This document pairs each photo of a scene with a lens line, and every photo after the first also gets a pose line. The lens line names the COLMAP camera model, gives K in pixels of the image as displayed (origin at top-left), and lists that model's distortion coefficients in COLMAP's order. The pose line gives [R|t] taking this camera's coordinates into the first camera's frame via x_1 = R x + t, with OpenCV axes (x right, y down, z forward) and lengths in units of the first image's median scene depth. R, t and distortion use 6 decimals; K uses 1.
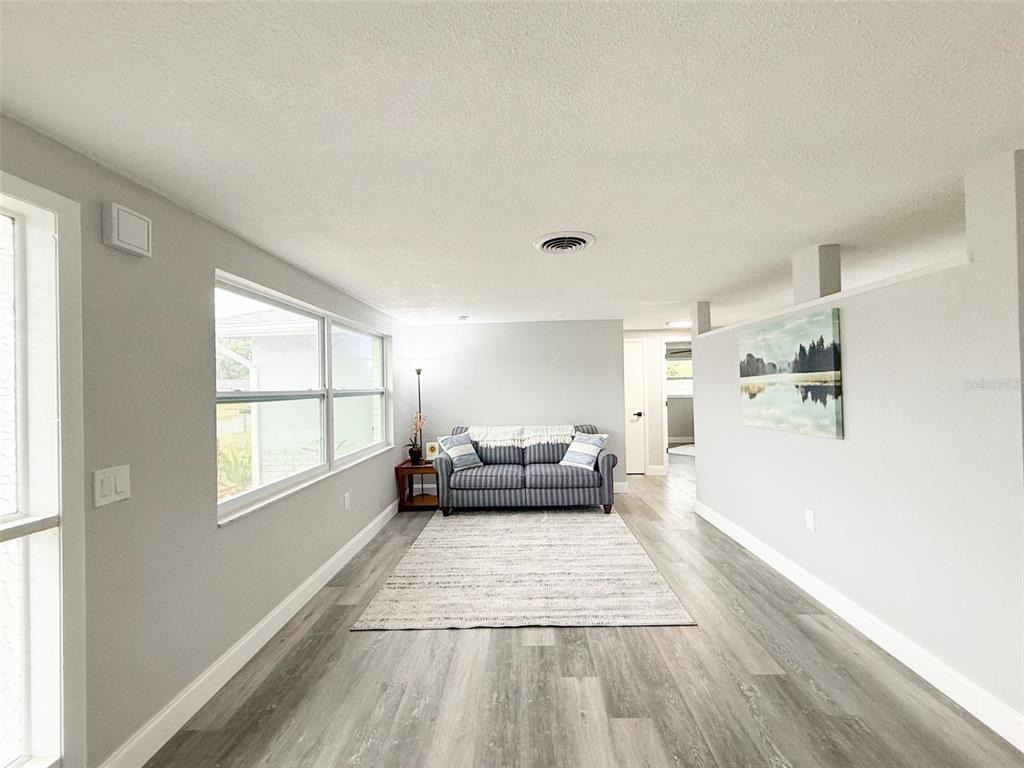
lens RADIAL K [[408.1, 0, 510.5], [0, 408.1, 384.4], [0, 0, 1]] dist [-0.001606, 0.000440]
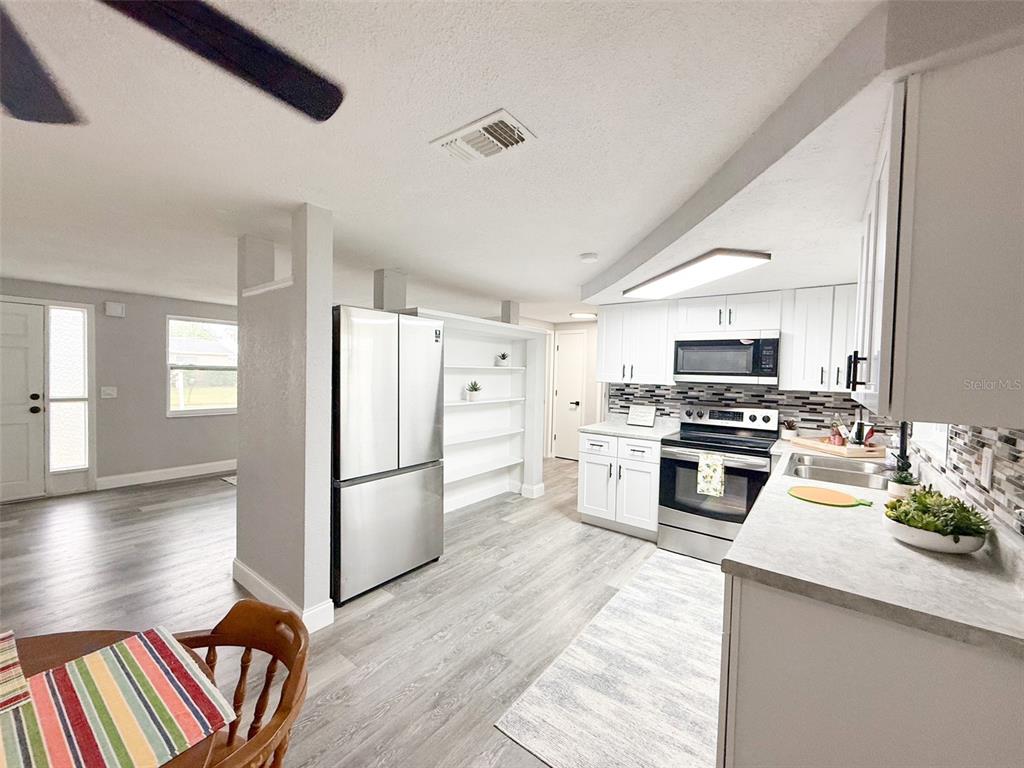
lens RADIAL K [[408.1, 0, 510.7], [0, 408.1, 383.8], [0, 0, 1]] dist [-0.001606, 0.000440]
pose [[0.810870, 0.056599, -0.582482, 1.769124], [-0.036311, 0.998260, 0.046452, -0.041442], [0.584098, -0.016516, 0.811515, 0.137516]]
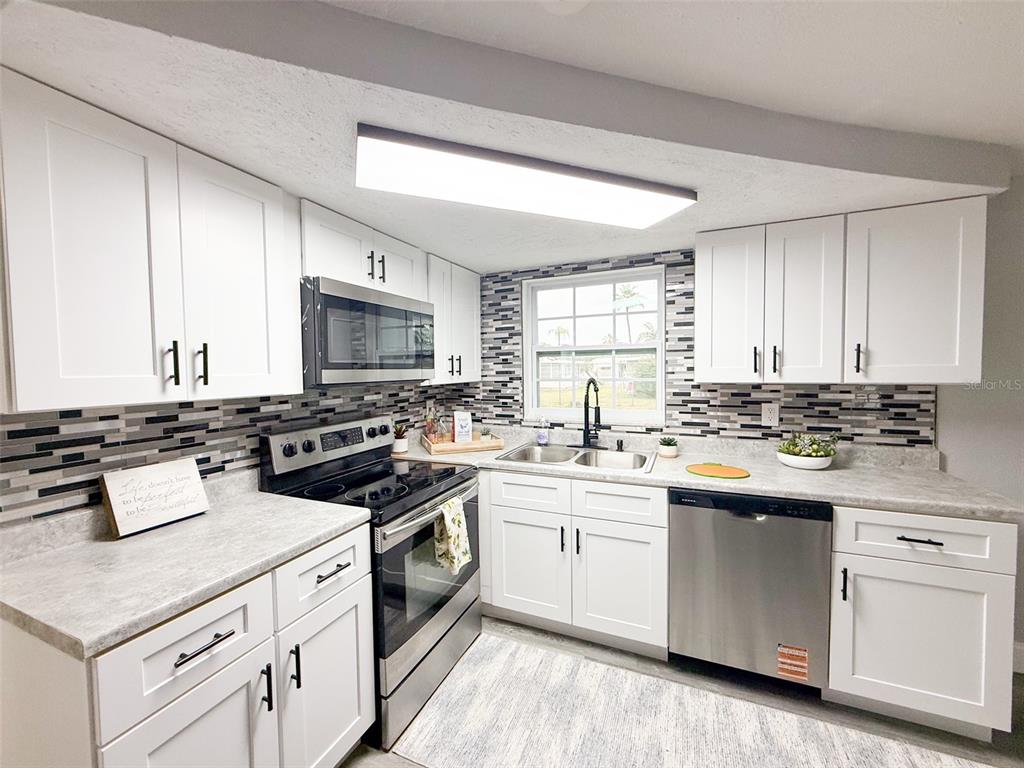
lens RADIAL K [[408.1, 0, 508.8], [0, 408.1, 383.4], [0, 0, 1]] dist [-0.001606, 0.000440]
pose [[0.370238, -0.020731, 0.928706, 1.011366], [-0.000007, 0.999751, 0.022320, -0.022704], [-0.928937, -0.008271, 0.370145, 1.009326]]
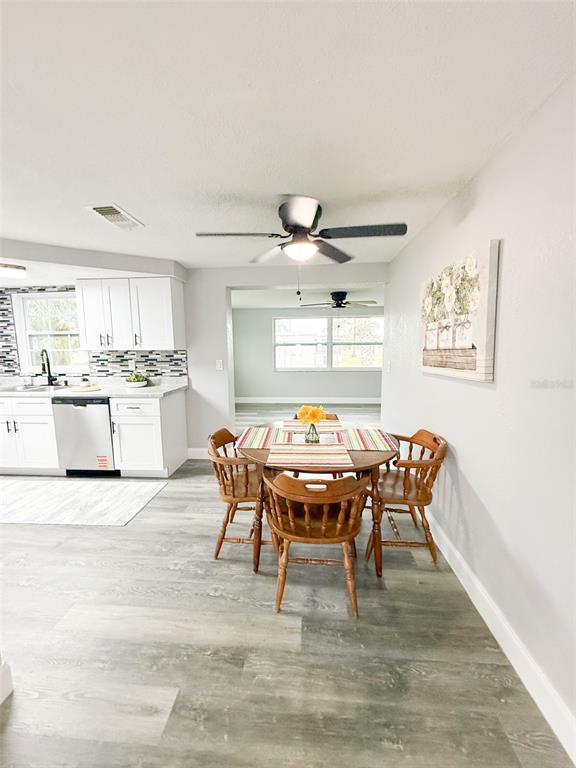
lens RADIAL K [[306.1, 0, 288.2], [0, 306.1, 382.7], [0, 0, 1]] dist [-0.001606, 0.000440]
pose [[0.039004, -0.104262, 0.993785, 0.651510], [0.003126, 0.994549, 0.104219, -0.004111], [-0.999234, -0.000959, 0.039117, 0.104379]]
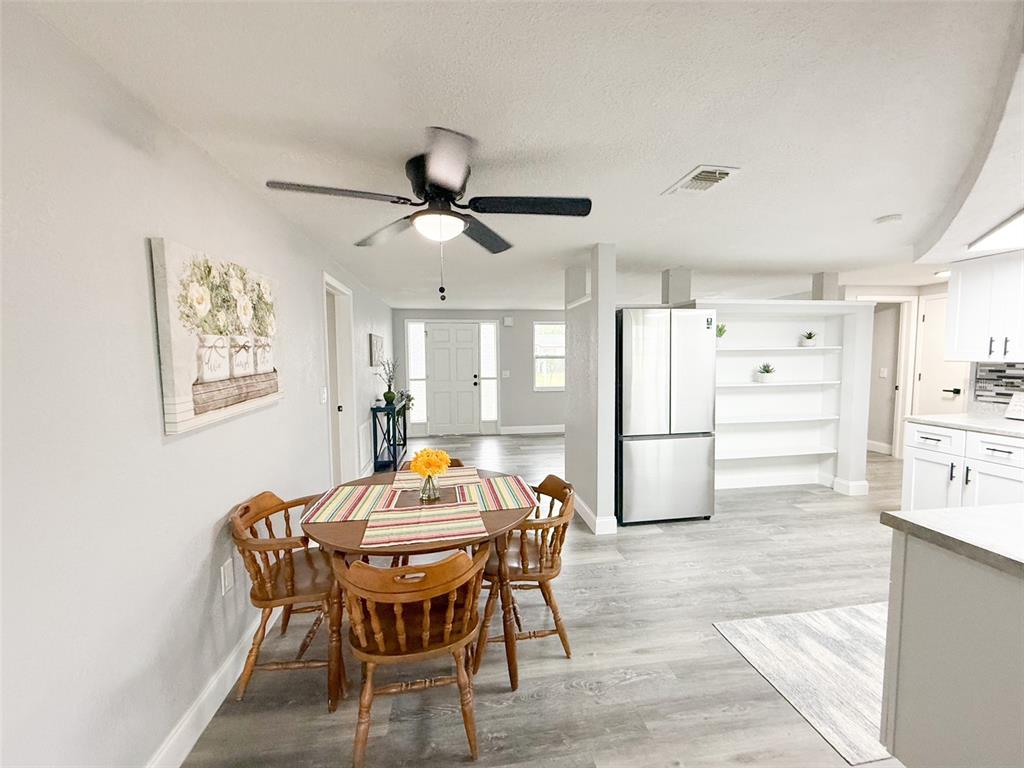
lens RADIAL K [[408.1, 0, 509.9], [0, 408.1, 383.8], [0, 0, 1]] dist [-0.001606, 0.000440]
pose [[0.175045, 0.088217, -0.980600, 2.083865], [0.012968, 0.995685, 0.091889, -0.049643], [0.984475, -0.028801, 0.173145, 0.094619]]
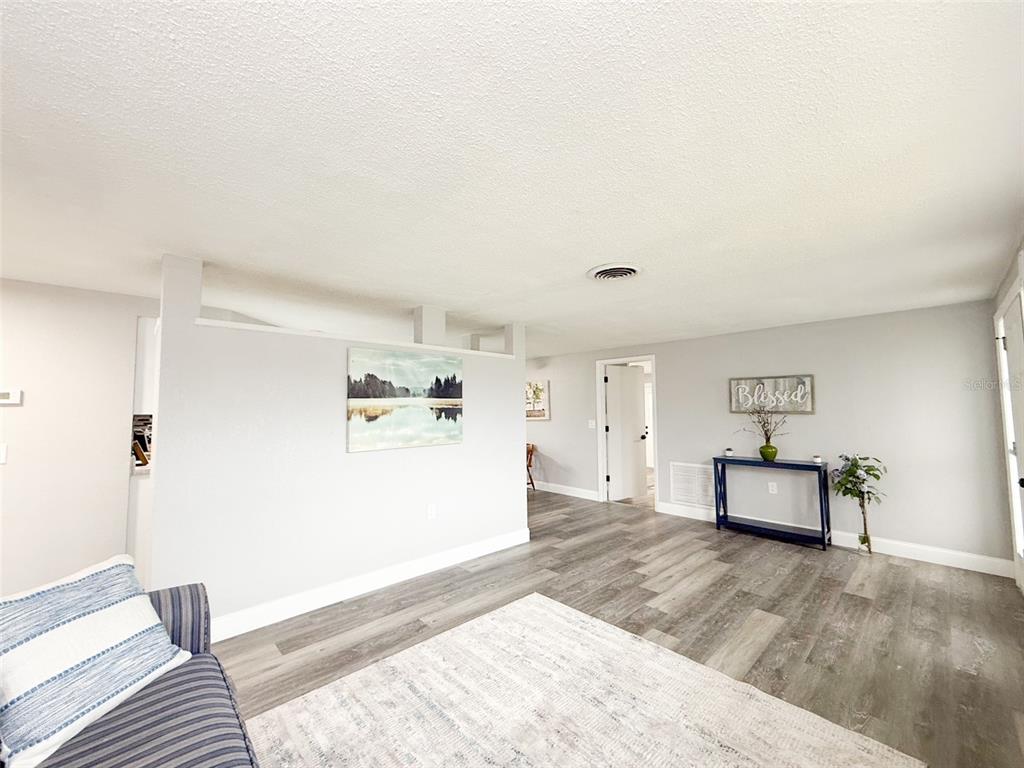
lens RADIAL K [[408.1, 0, 510.0], [0, 408.1, 385.7], [0, 0, 1]] dist [-0.001606, 0.000440]
pose [[-0.710525, 0.067940, 0.700385, -0.357930], [0.017787, 0.996744, -0.078644, 0.037055], [-0.703447, -0.043421, -0.709420, 1.677697]]
